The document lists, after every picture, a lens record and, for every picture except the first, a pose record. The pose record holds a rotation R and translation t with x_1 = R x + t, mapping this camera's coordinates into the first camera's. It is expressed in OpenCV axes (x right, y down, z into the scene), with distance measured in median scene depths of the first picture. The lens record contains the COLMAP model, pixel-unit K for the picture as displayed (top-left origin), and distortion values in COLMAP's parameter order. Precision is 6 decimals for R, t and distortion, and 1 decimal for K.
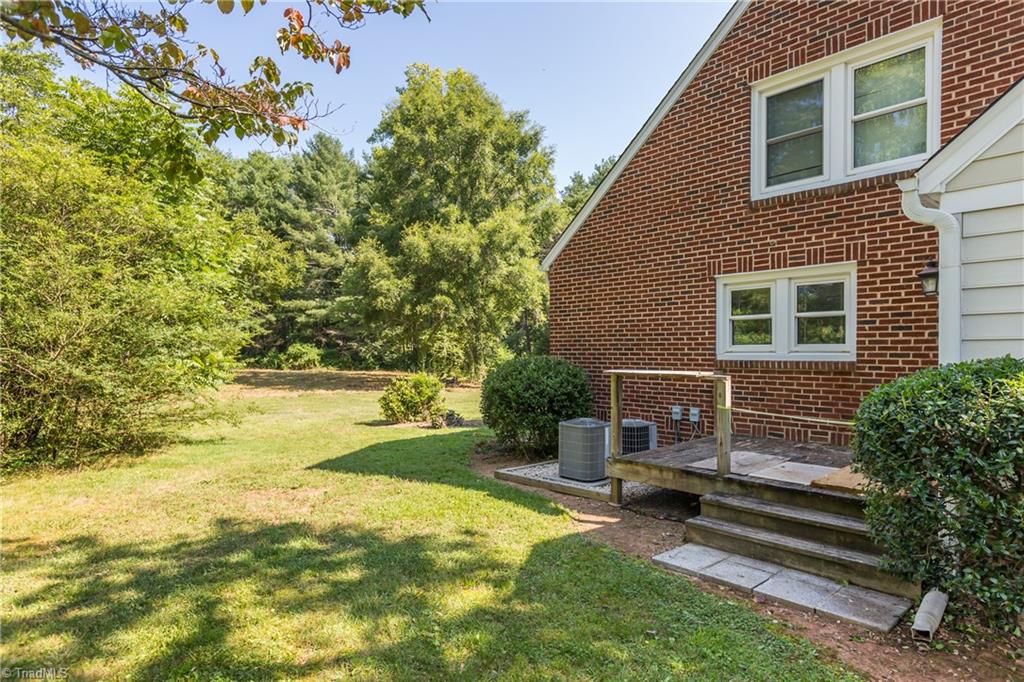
lens RADIAL K [[581.1, 0, 509.2], [0, 581.1, 380.9], [0, 0, 1]] dist [0.001334, 0.000611]
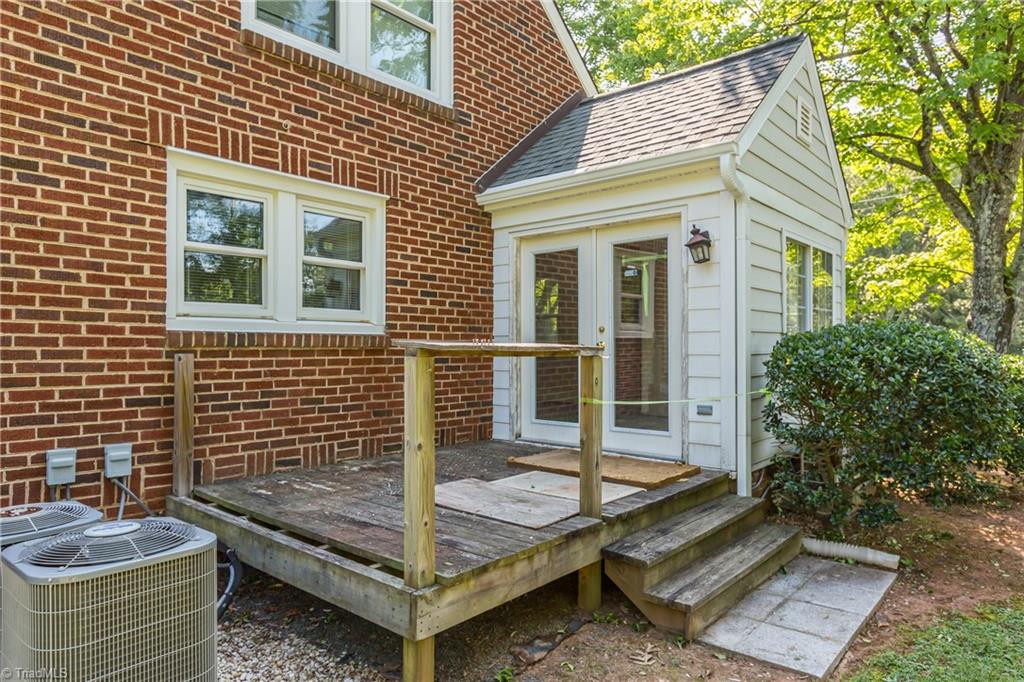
lens RADIAL K [[642.3, 0, 514.1], [0, 642.3, 353.6], [0, 0, 1]] dist [0.002169, 0.001027]
pose [[-0.135185, -0.009464, 0.990775, -0.182009], [0.048011, 0.998717, 0.016091, -0.012941], [-0.989656, 0.049743, -0.134557, 0.789559]]
